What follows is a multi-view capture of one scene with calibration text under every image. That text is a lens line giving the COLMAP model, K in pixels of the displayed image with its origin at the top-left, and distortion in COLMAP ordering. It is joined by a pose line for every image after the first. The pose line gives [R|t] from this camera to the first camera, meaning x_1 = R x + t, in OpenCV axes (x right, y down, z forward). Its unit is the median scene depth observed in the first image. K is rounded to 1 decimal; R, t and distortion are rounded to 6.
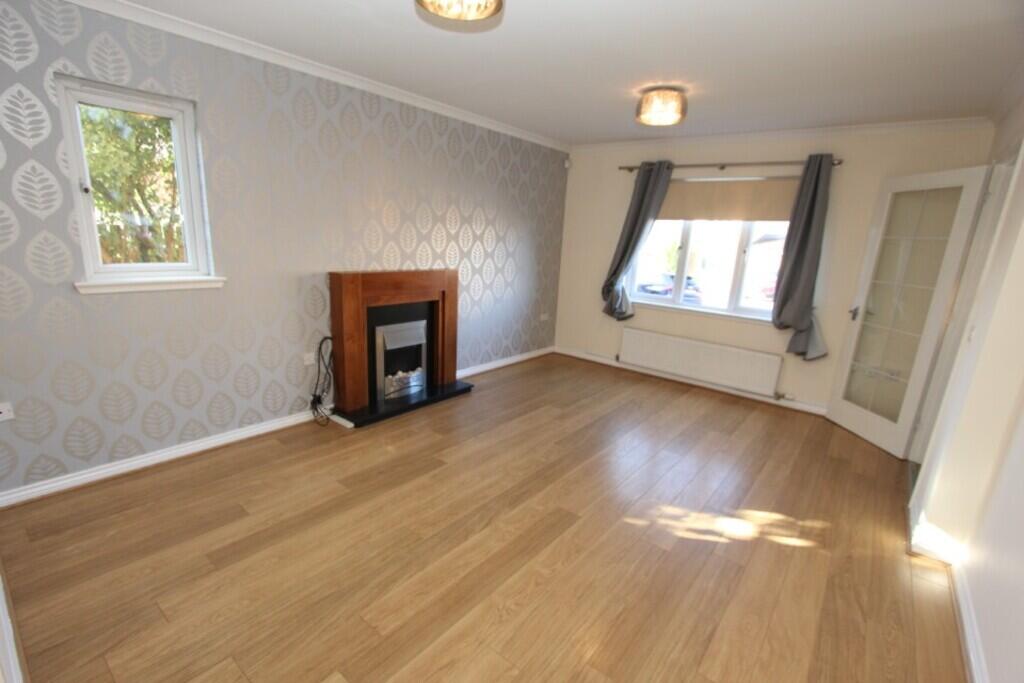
lens RADIAL K [[463.6, 0, 505.3], [0, 463.6, 355.3], [0, 0, 1]] dist [-0.000389, 0.000137]
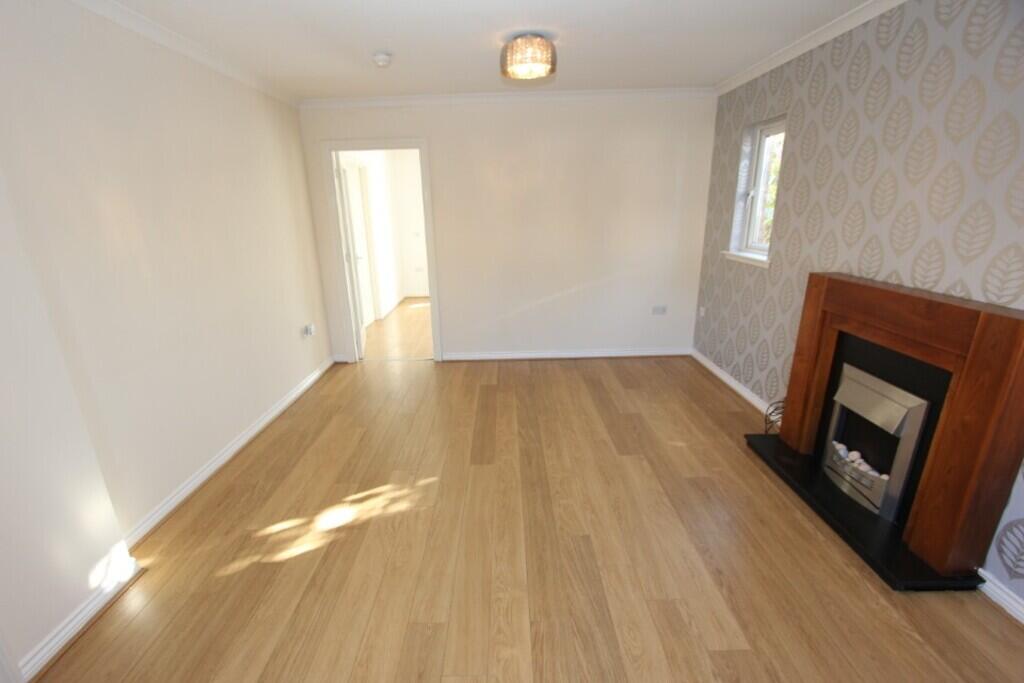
lens RADIAL K [[463.6, 0, 505.3], [0, 463.6, 355.3], [0, 0, 1]] dist [-0.000389, 0.000137]
pose [[-0.767950, 0.161443, -0.619829, 0.732657], [-0.183274, 0.871865, 0.454160, -0.406106], [0.613729, 0.462371, -0.639961, 1.597544]]
